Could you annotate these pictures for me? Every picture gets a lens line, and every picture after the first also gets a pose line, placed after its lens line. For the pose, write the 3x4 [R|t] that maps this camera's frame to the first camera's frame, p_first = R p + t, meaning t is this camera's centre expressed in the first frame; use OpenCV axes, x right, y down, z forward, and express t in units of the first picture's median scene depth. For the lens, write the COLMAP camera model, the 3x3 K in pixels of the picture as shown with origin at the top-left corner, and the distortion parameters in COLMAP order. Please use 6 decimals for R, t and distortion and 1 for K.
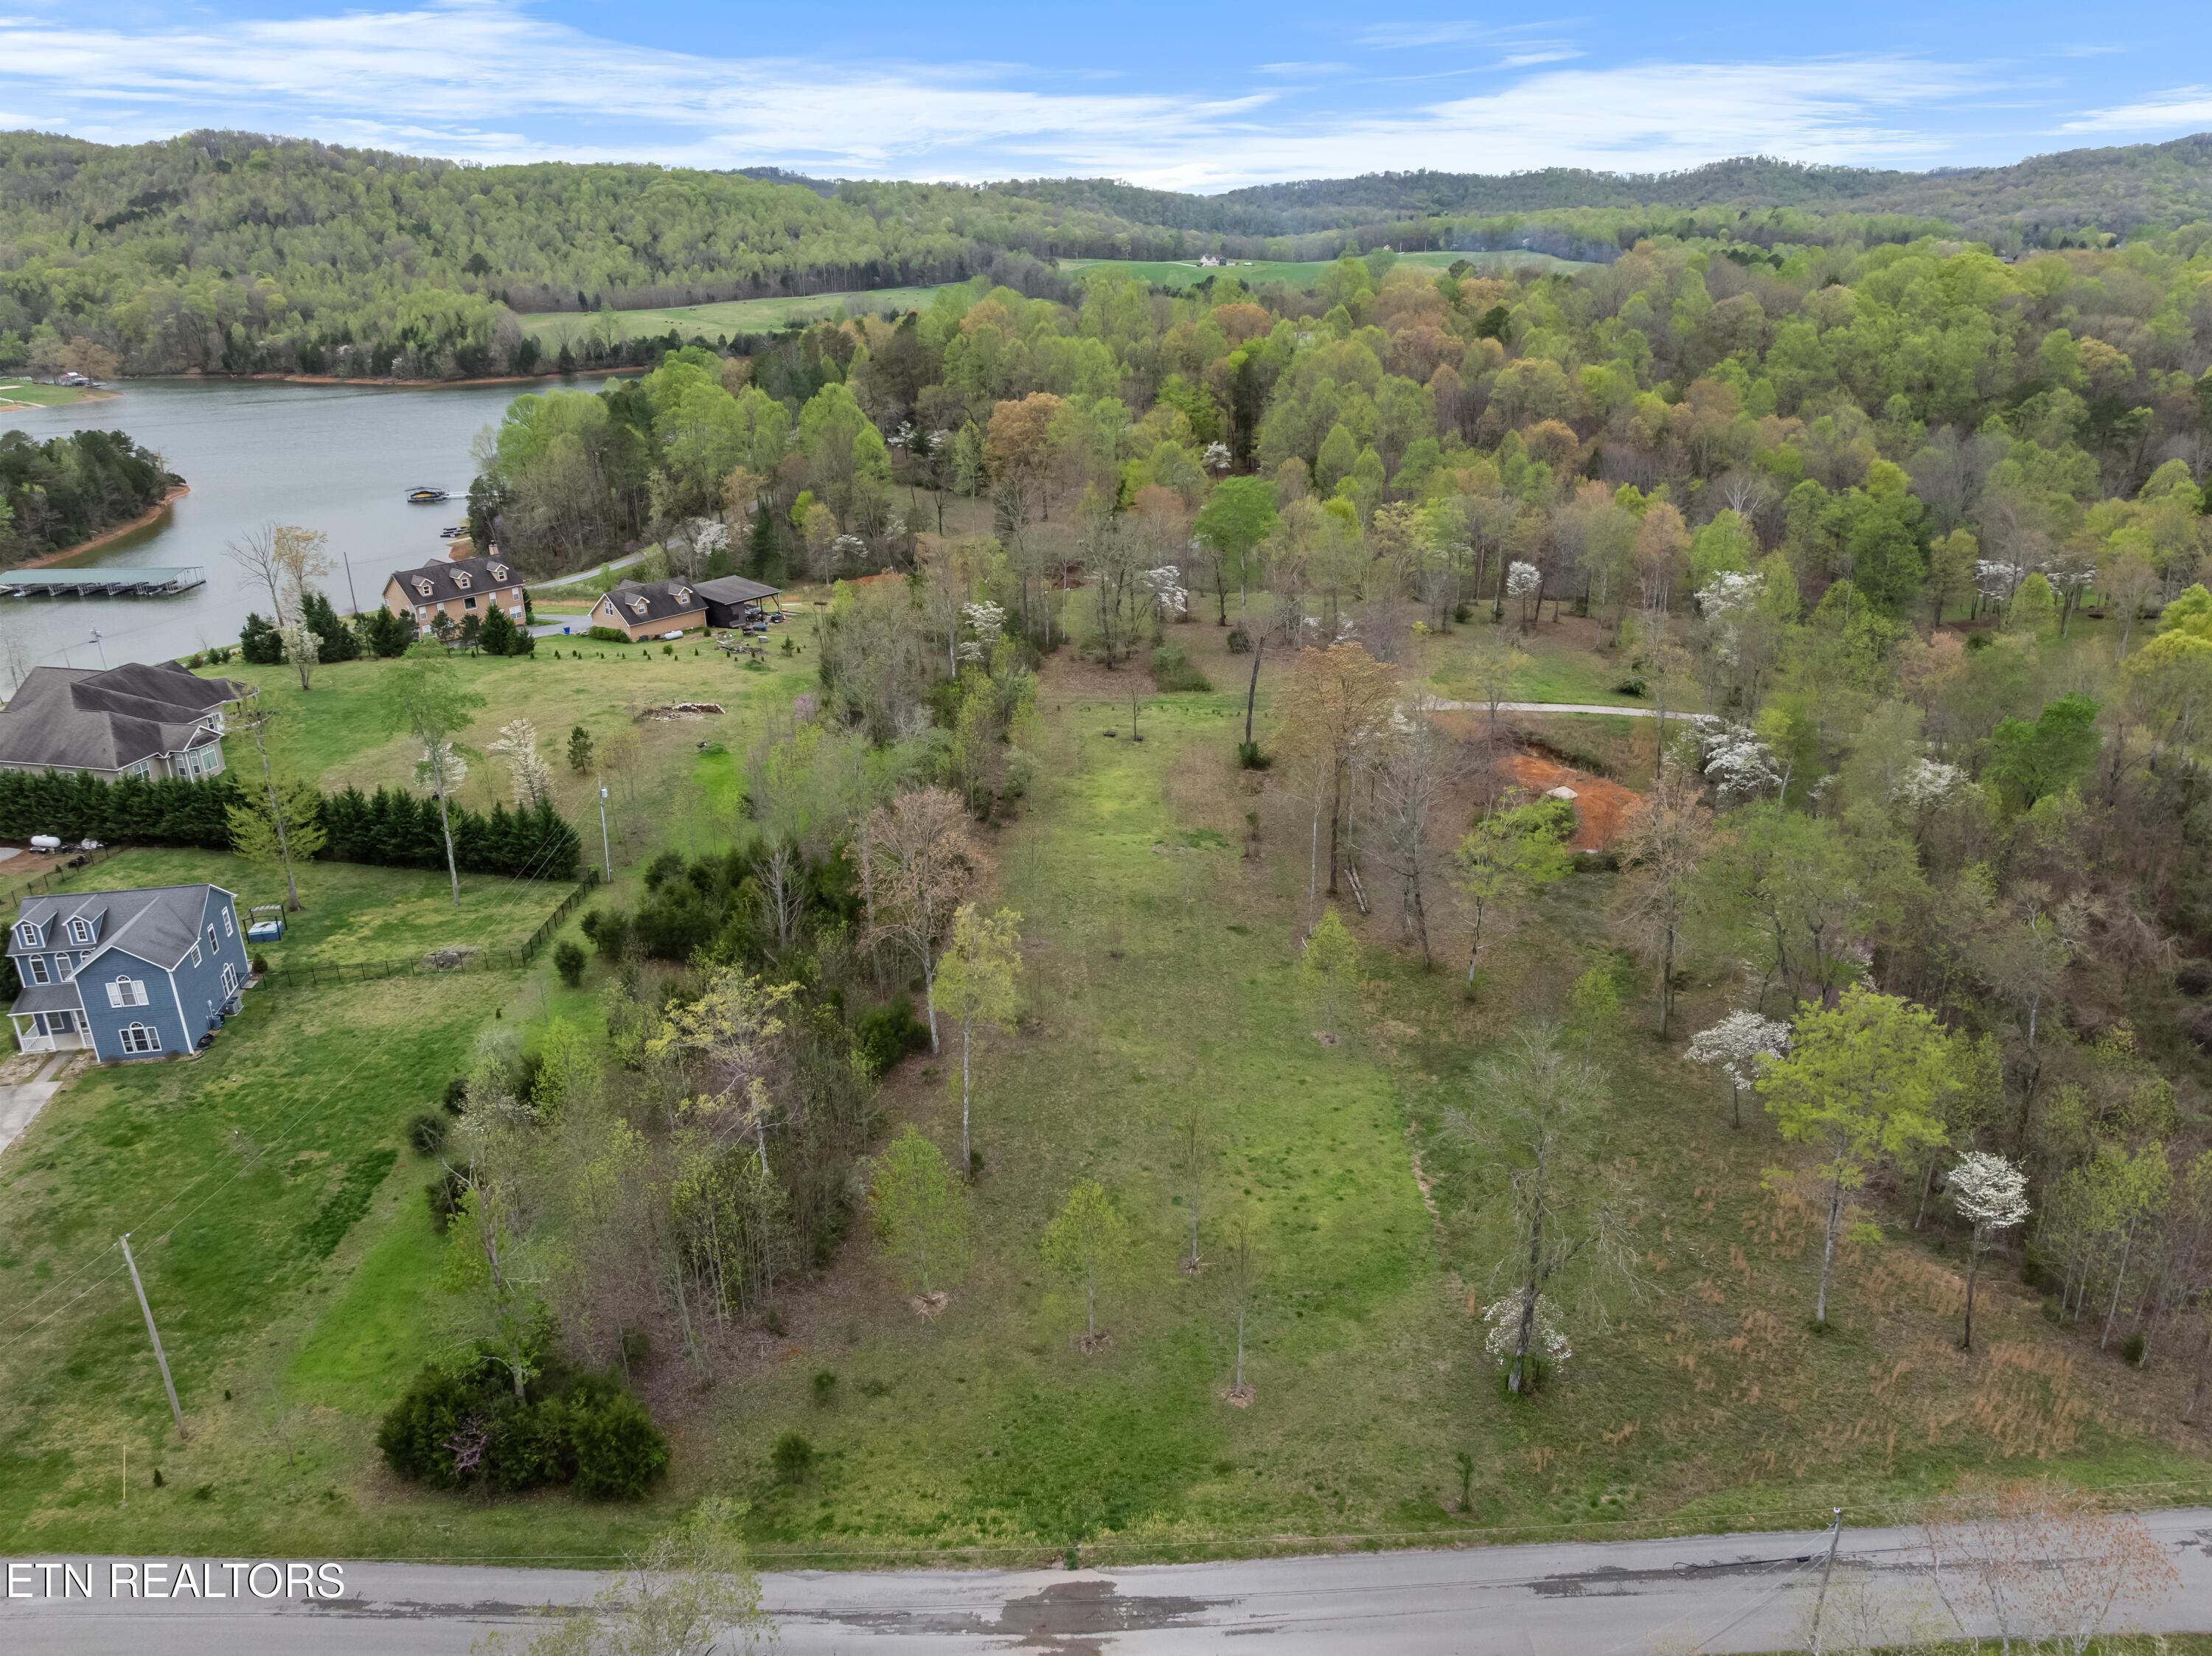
lens RADIAL K [[1553.7, 0, 1108.0], [0, 1553.7, 837.4], [0, 0, 1]] dist [-0.048319, 0.017328]
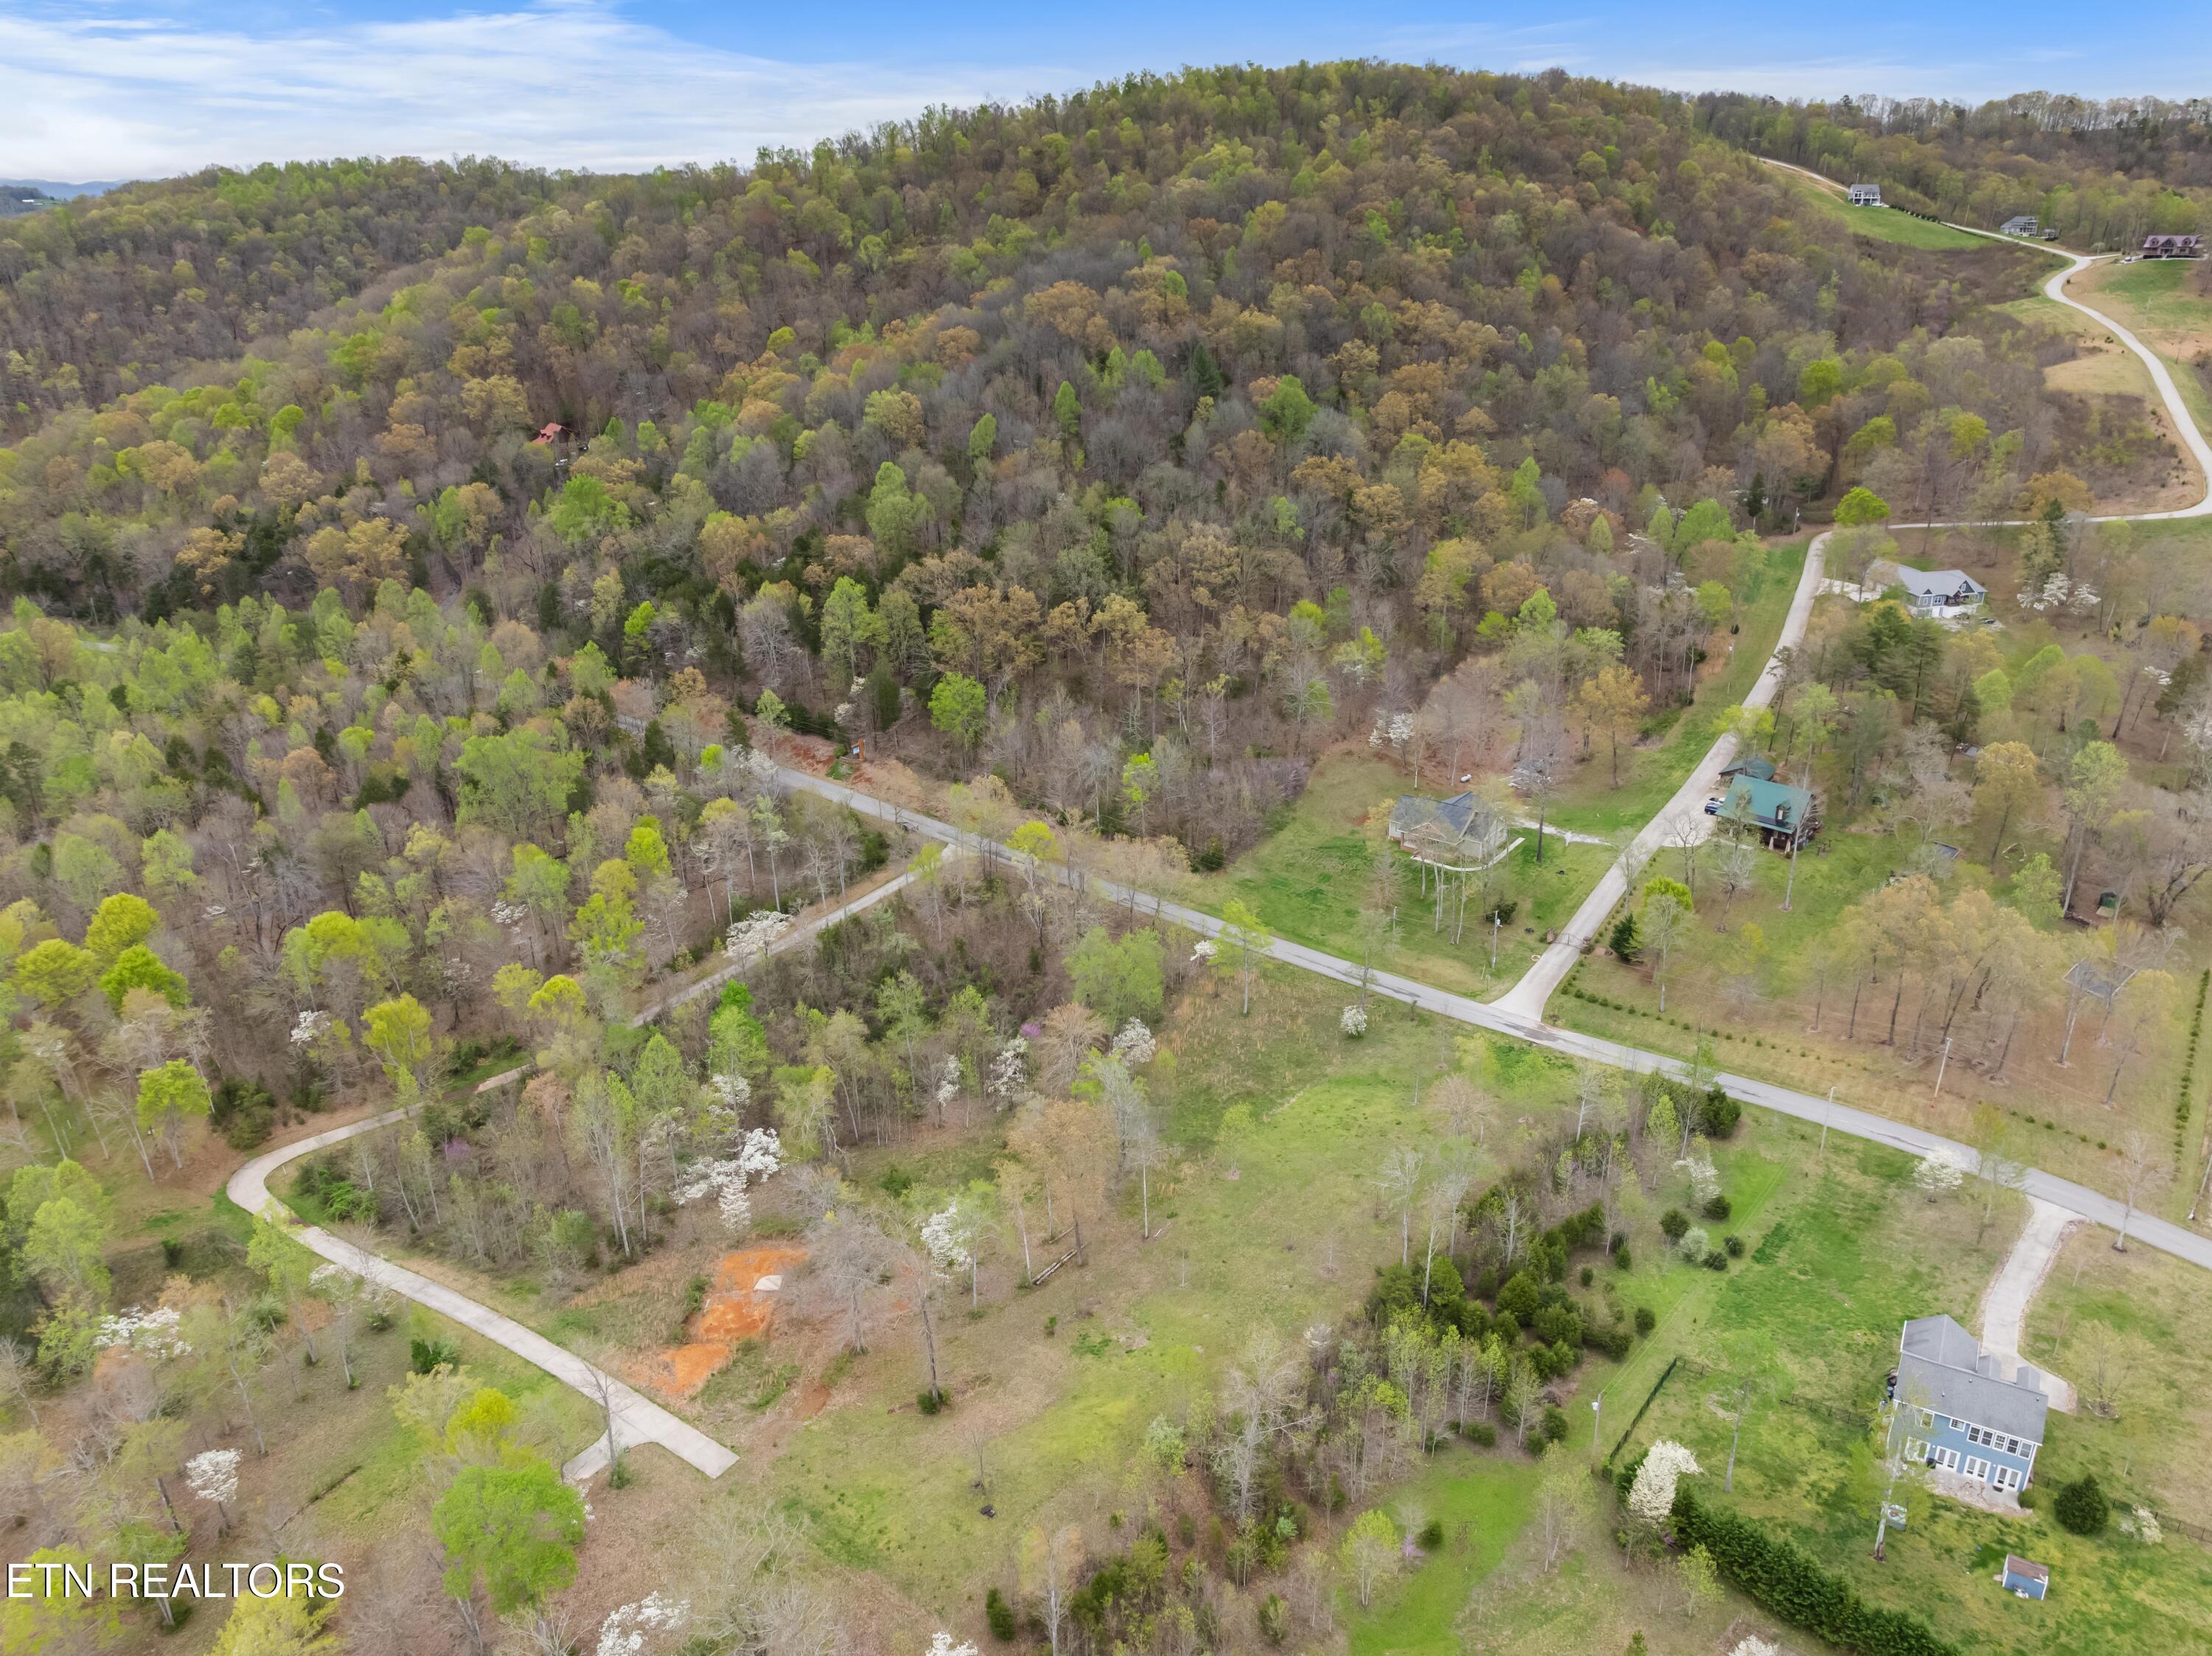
lens RADIAL K [[1553.7, 0, 1110.0], [0, 1553.7, 836.1], [0, 0, 1]] dist [-0.048319, 0.017328]
pose [[-0.769066, -0.214814, 0.601991, -0.429014], [0.274705, 0.739324, 0.614766, -0.751469], [-0.577127, 0.638165, -0.509578, 1.012729]]
